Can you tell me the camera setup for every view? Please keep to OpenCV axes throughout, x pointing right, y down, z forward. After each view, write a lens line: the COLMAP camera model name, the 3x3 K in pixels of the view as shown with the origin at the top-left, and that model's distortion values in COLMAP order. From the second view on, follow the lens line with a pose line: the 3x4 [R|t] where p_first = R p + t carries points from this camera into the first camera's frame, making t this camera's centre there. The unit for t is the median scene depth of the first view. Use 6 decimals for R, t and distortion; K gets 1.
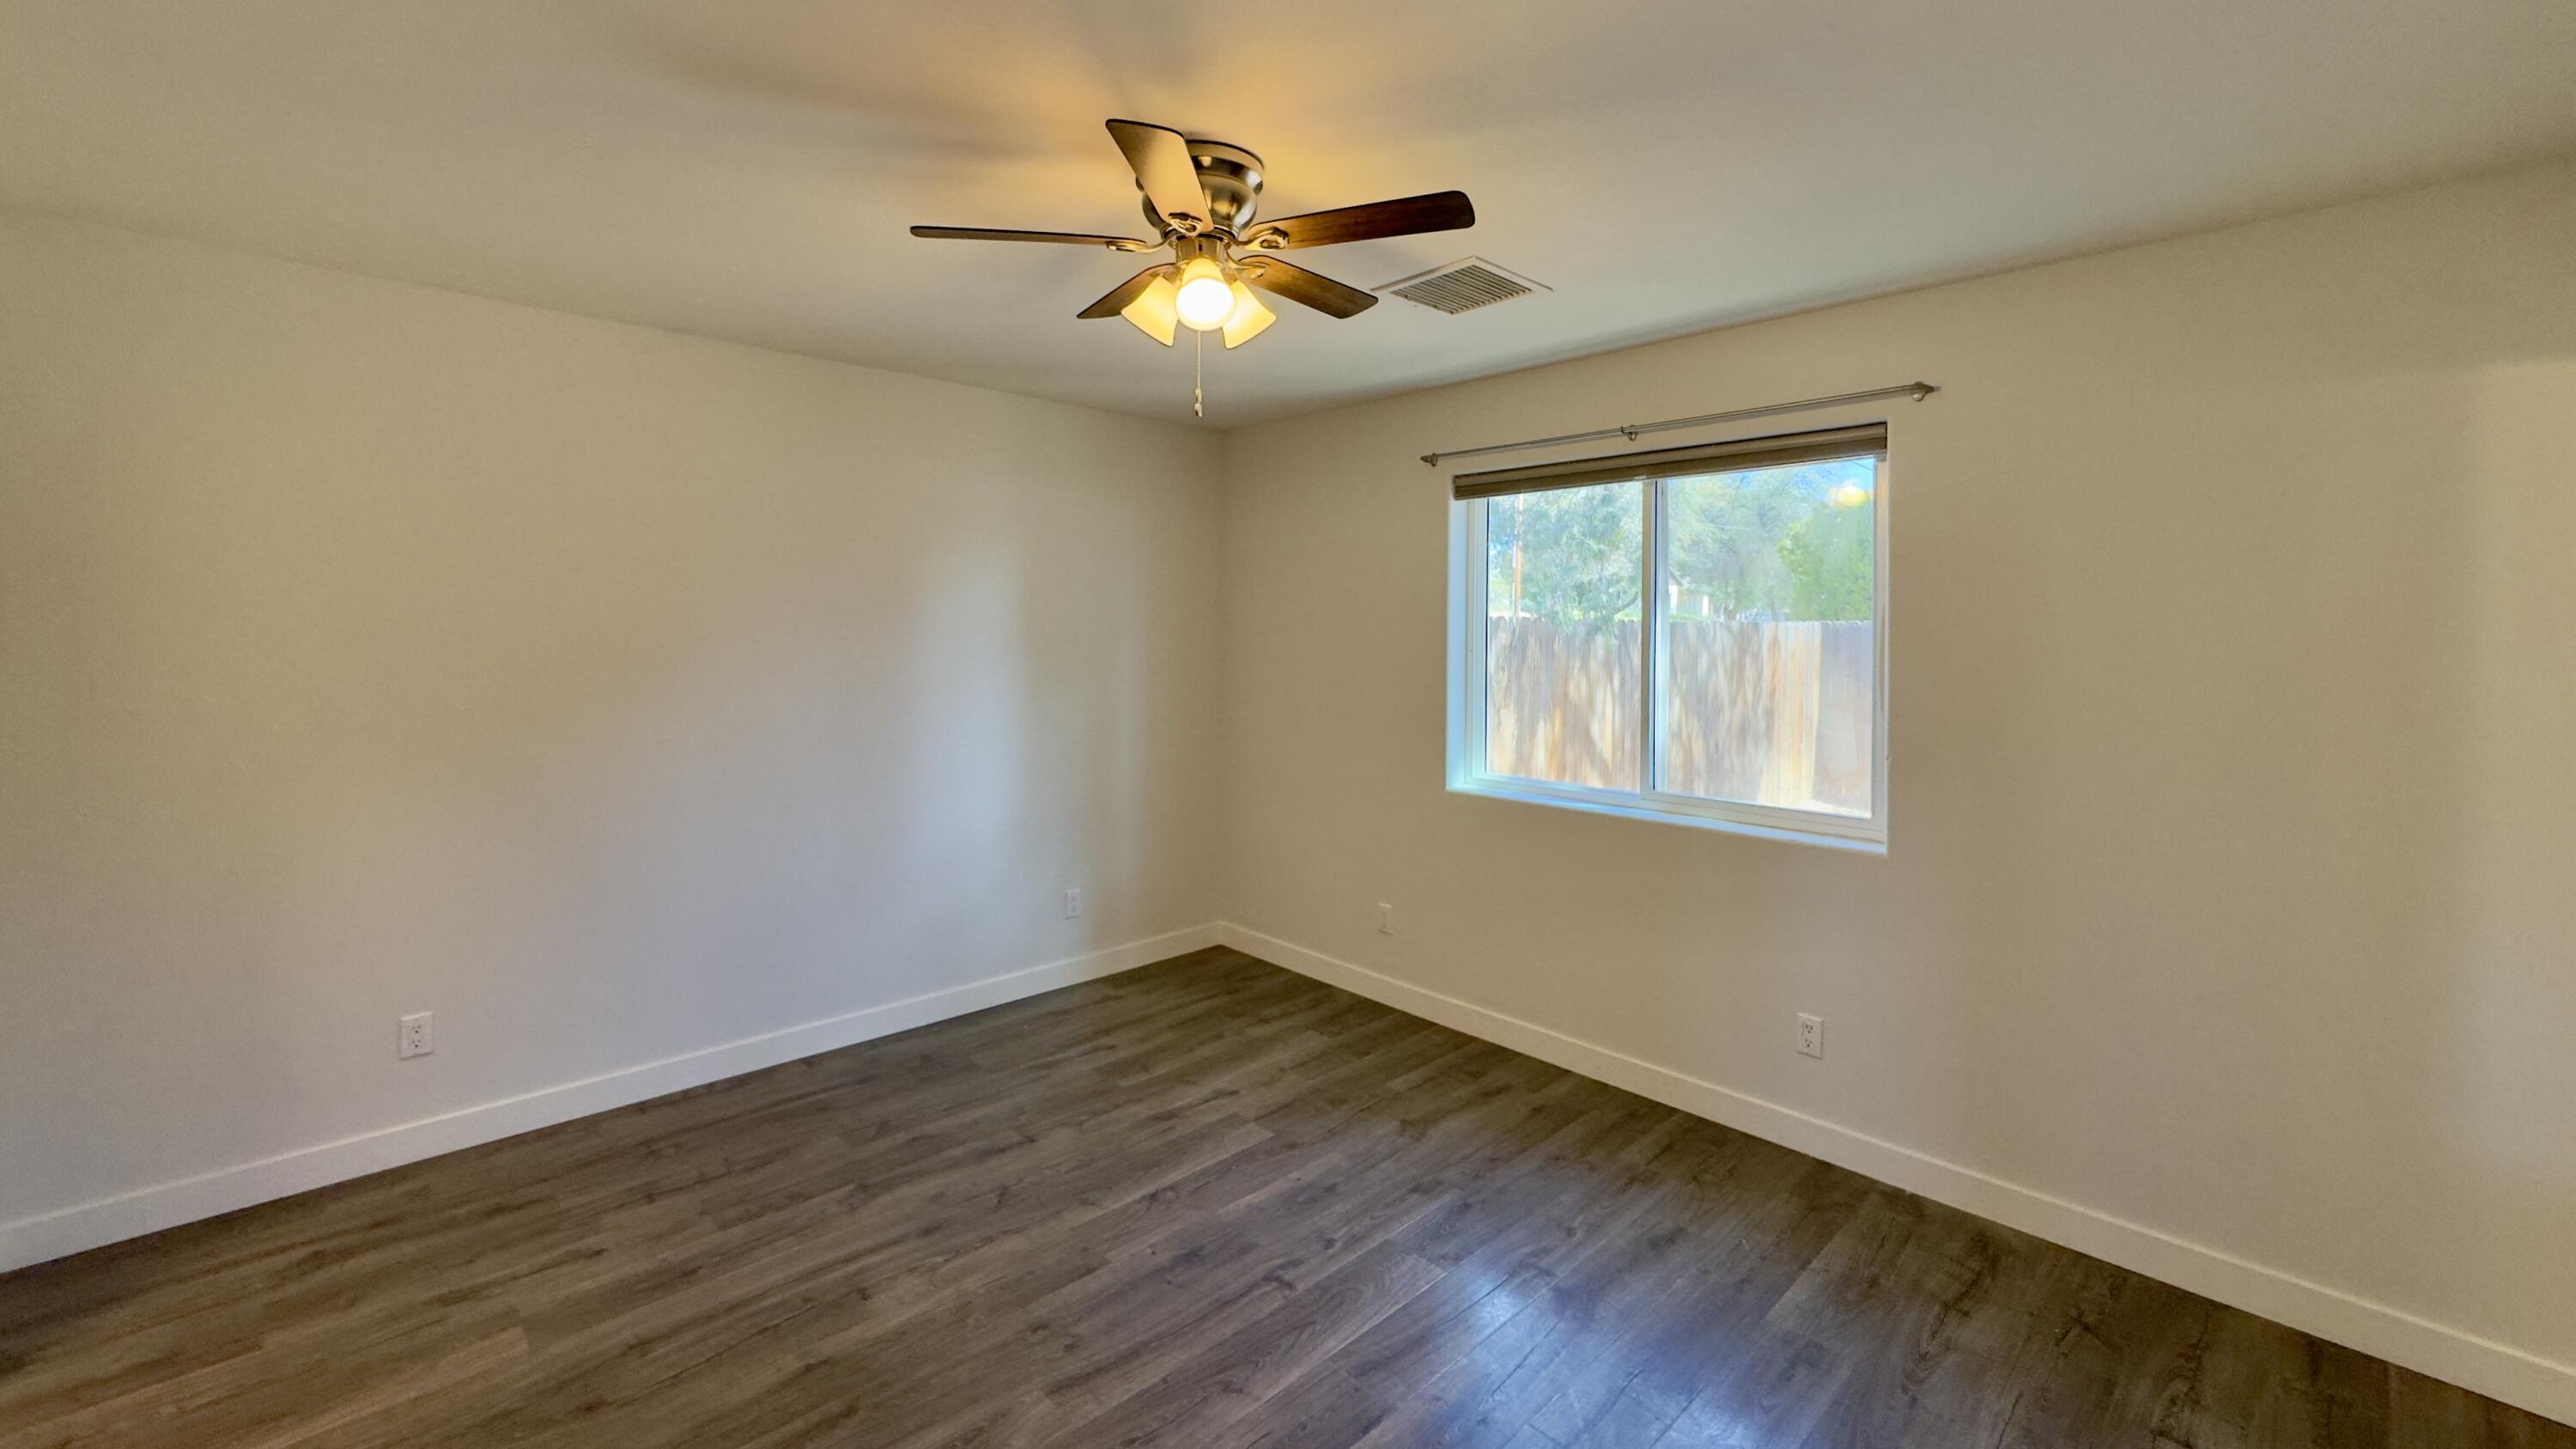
lens RADIAL K [[1020.2, 0, 1290.9], [0, 1020.2, 651.4], [0, 0, 1]] dist [-0.002347, -0.000382]
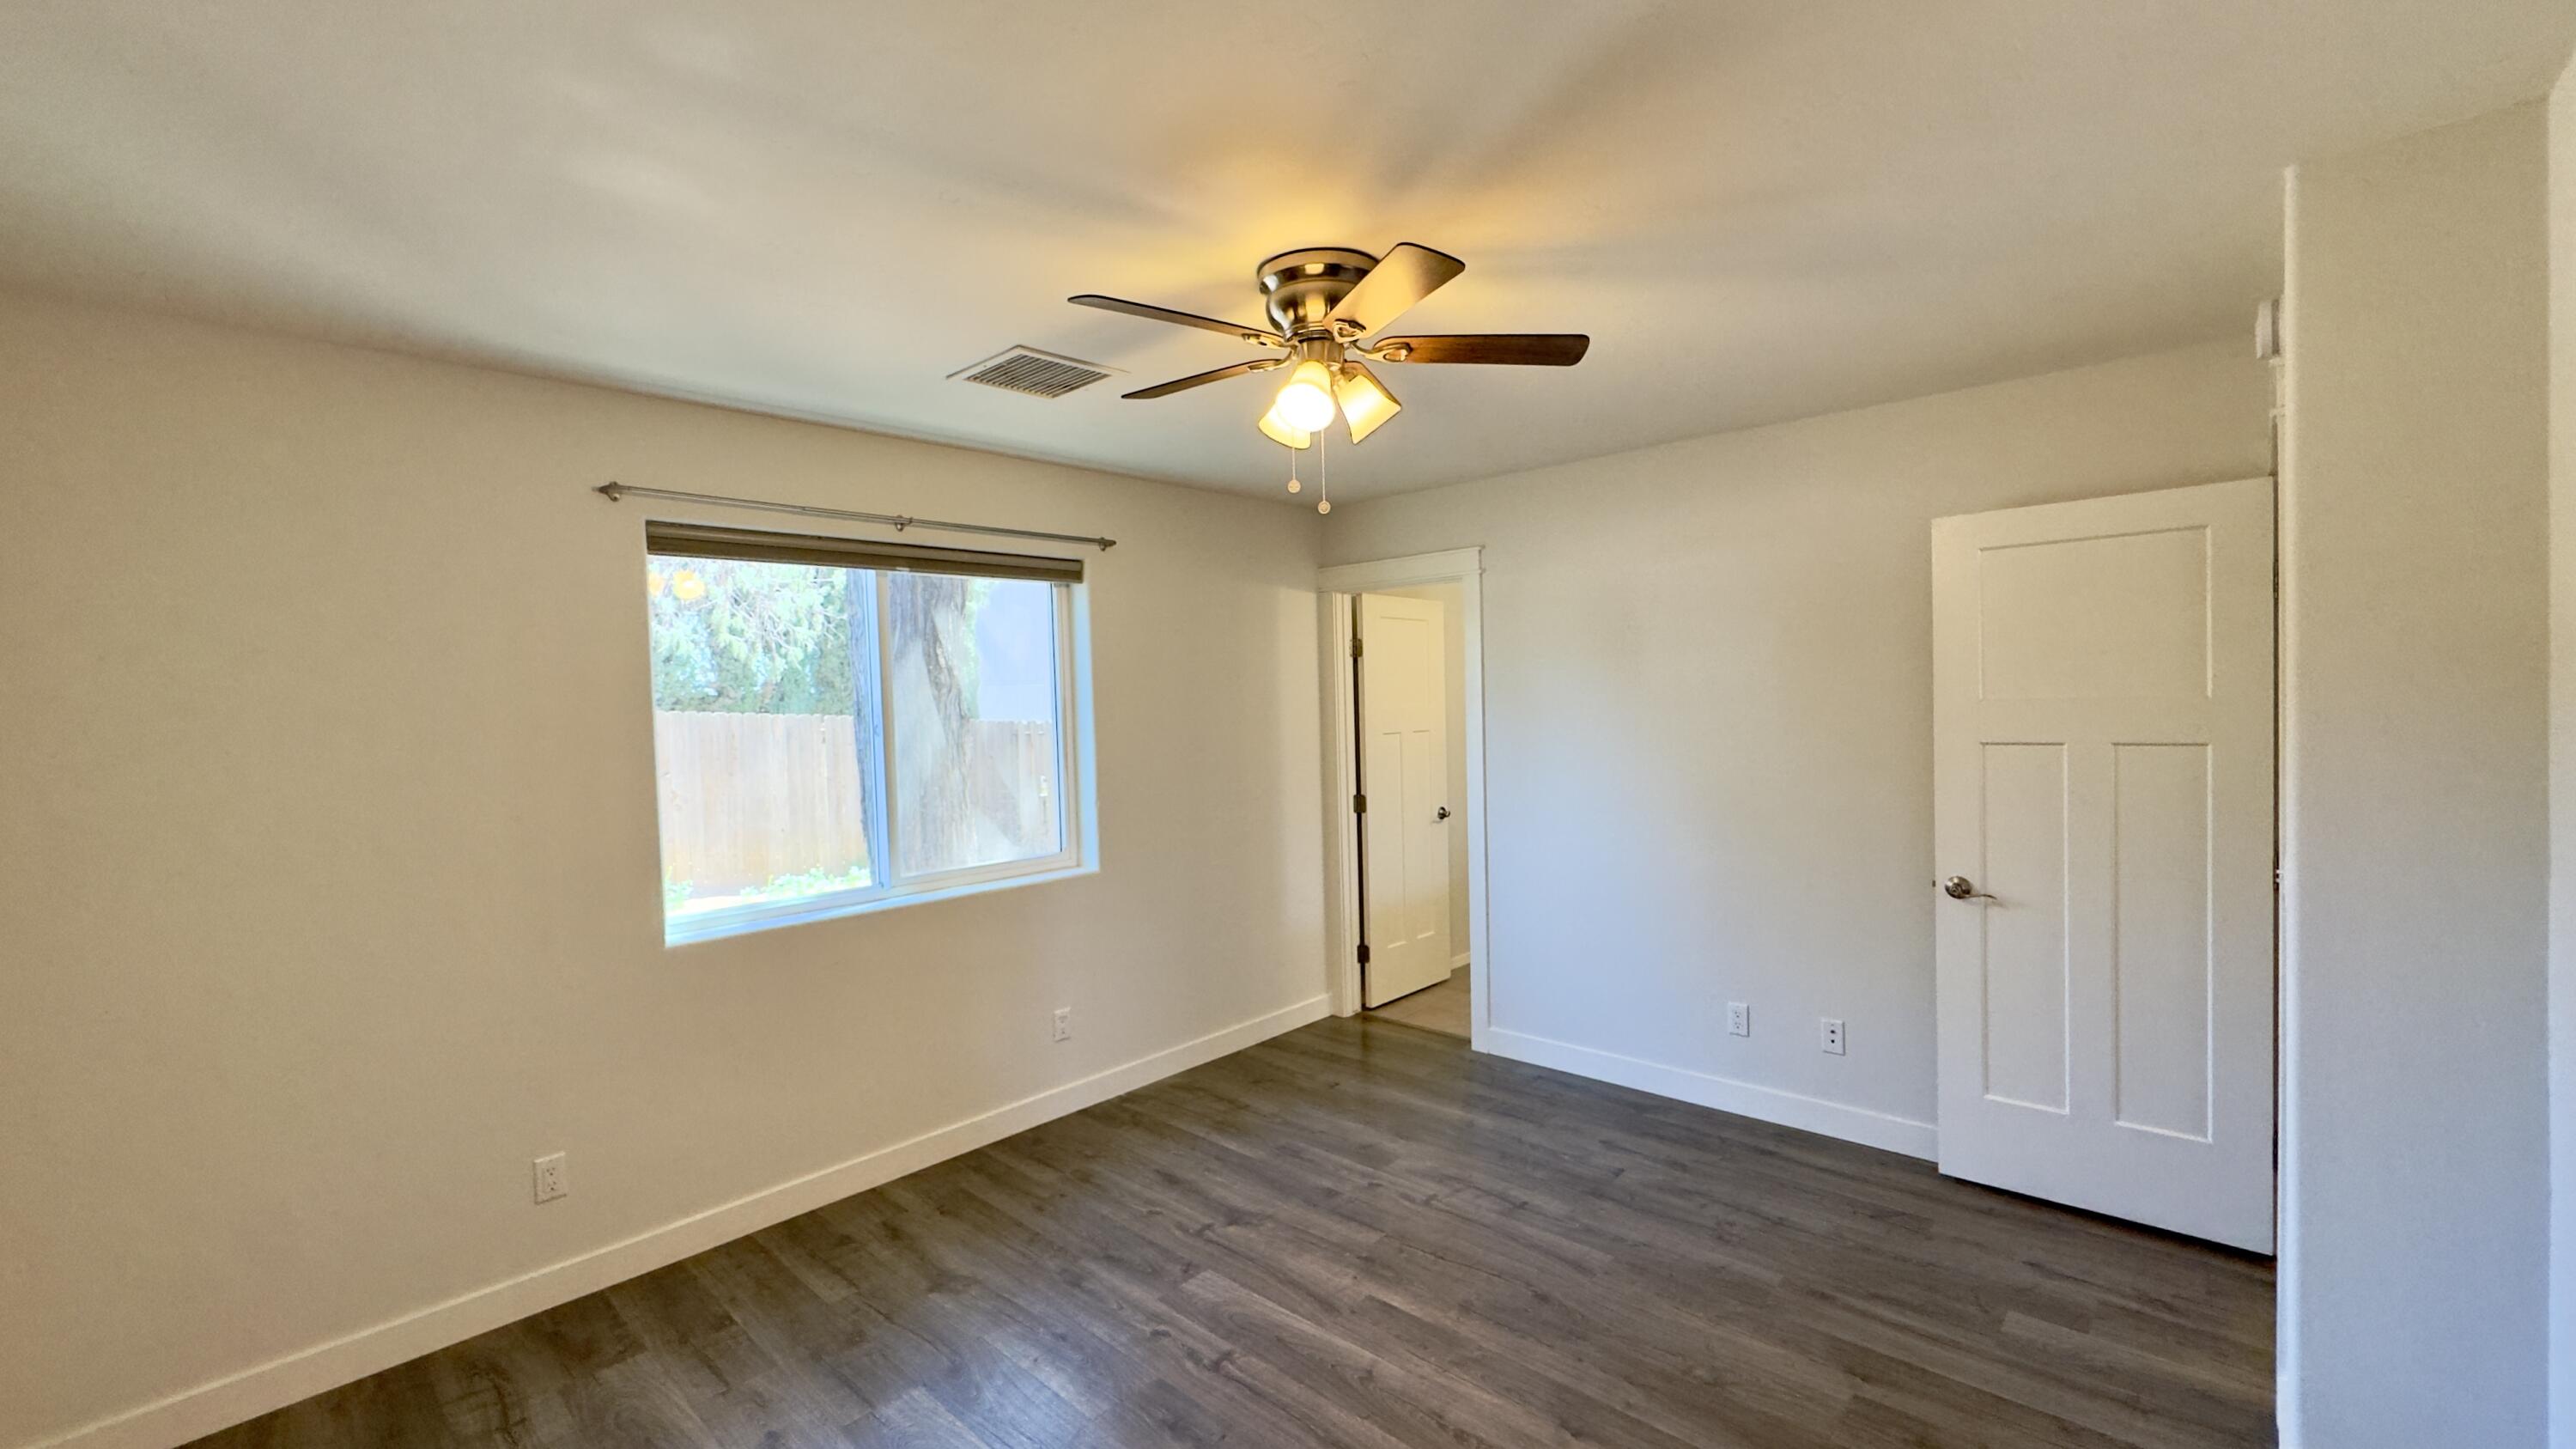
lens RADIAL K [[1030.1, 0, 1289.0], [0, 1030.1, 764.3], [0, 0, 1]] dist [-0.006425, 0.000026]
pose [[-0.053848, -0.071796, 0.995965, -0.927595], [0.052335, 0.995838, 0.074616, -0.044225], [-0.997177, 0.056142, -0.049867, 0.886388]]
